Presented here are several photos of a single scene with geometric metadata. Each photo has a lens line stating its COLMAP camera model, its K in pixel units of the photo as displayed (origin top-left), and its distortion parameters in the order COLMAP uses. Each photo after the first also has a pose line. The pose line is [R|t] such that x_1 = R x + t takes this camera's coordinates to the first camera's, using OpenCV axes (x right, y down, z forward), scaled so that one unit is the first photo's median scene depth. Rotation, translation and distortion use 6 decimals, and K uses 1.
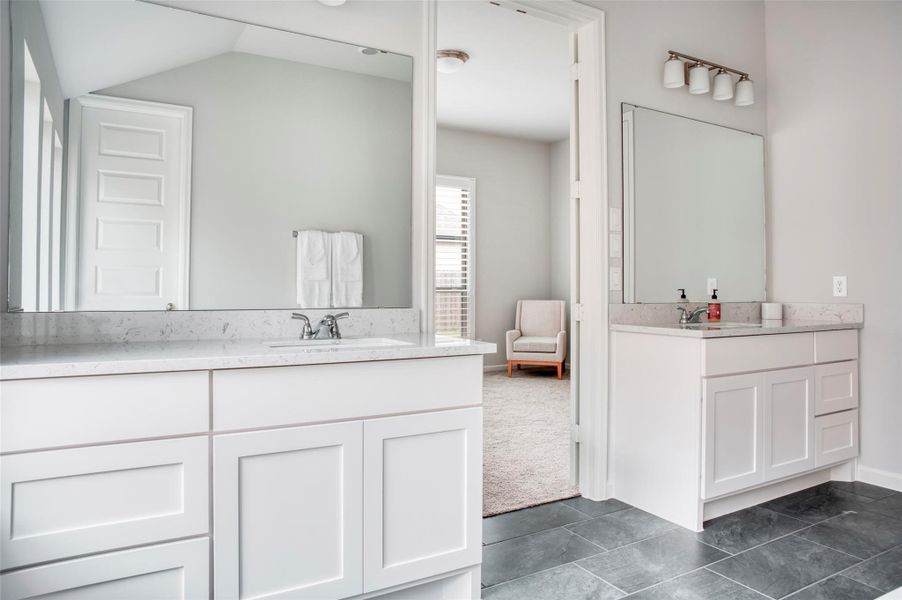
lens RADIAL K [[589.2, 0, 452.1], [0, 589.2, 299.0], [0, 0, 1]] dist [0.004685, 0.000258]
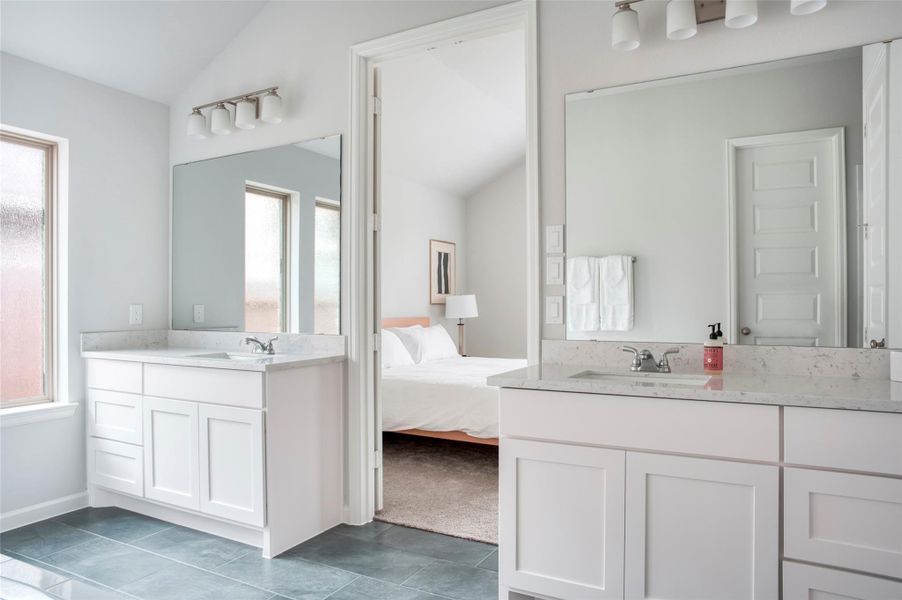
lens RADIAL K [[589.2, 0, 452.0], [0, 589.2, 300.8], [0, 0, 1]] dist [0.004685, 0.000258]
pose [[0.514691, -0.010175, -0.857315, 0.546218], [-0.006622, 0.999853, -0.015842, -0.018978], [0.857350, 0.013831, 0.514548, 0.257561]]
